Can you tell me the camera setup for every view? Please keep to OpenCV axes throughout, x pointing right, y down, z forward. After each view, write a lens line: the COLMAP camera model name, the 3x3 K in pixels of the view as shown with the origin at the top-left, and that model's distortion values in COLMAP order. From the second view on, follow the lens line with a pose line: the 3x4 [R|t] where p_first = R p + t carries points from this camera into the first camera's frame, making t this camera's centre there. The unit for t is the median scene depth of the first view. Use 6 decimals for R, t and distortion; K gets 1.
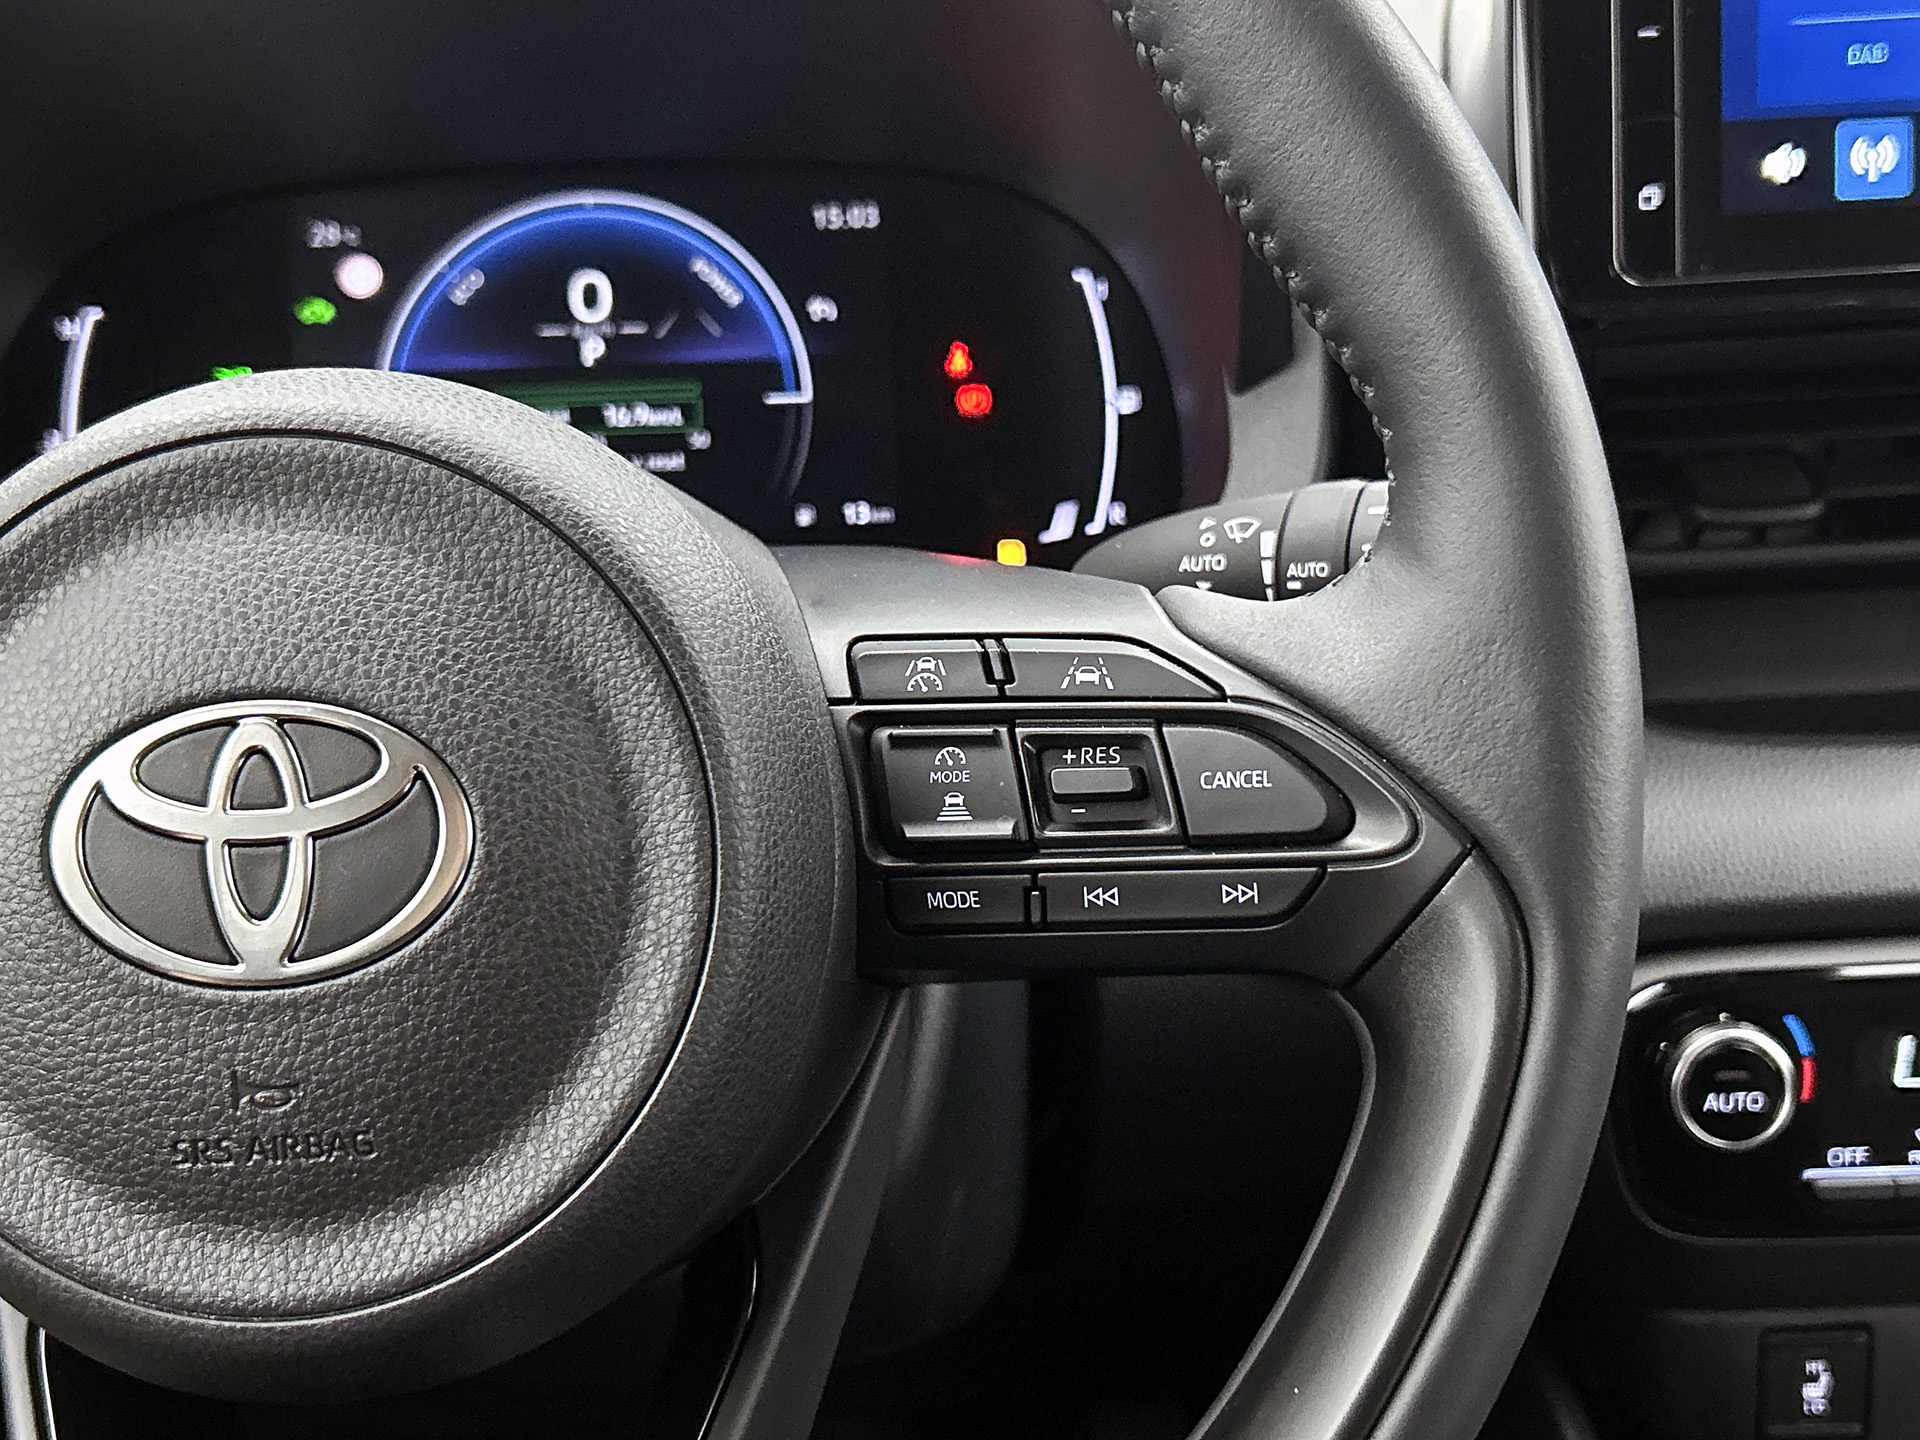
lens RADIAL K [[2312.6, 0, 979.7], [0, 2312.6, 730.3], [0, 0, 1]] dist [0.049997, 0.000000]
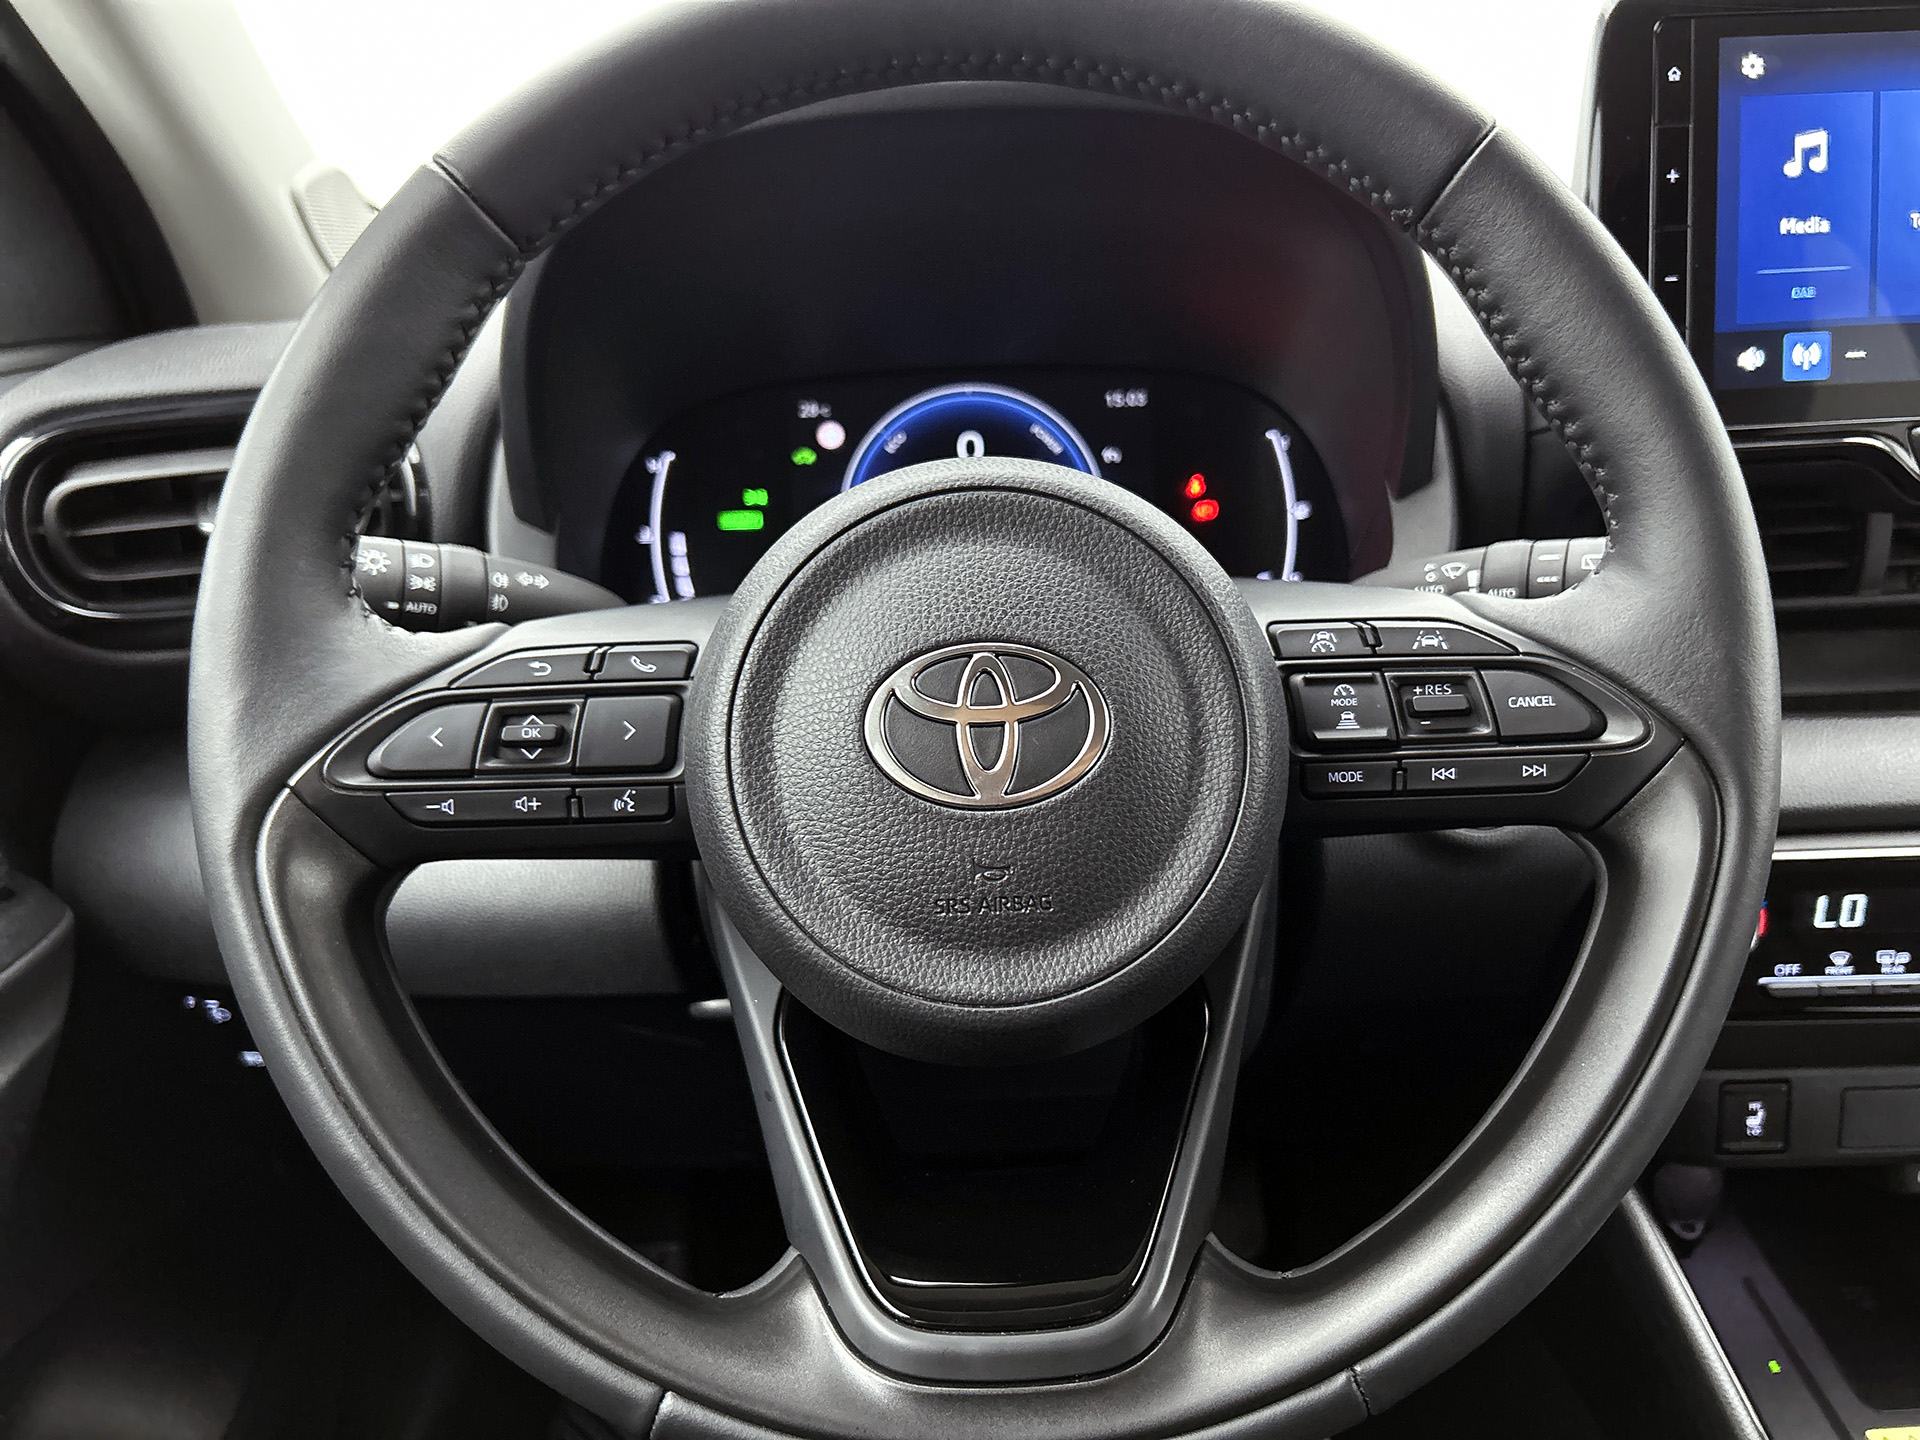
lens RADIAL K [[1485.2, 0, 971.7], [0, 1485.2, 722.4], [0, 0, 1]] dist [0.052301, -0.055674]
pose [[0.999897, 0.006053, -0.013024, -0.261987], [-0.006458, 0.999489, -0.031307, 0.068845], [0.012827, 0.031388, 0.999425, -0.075233]]
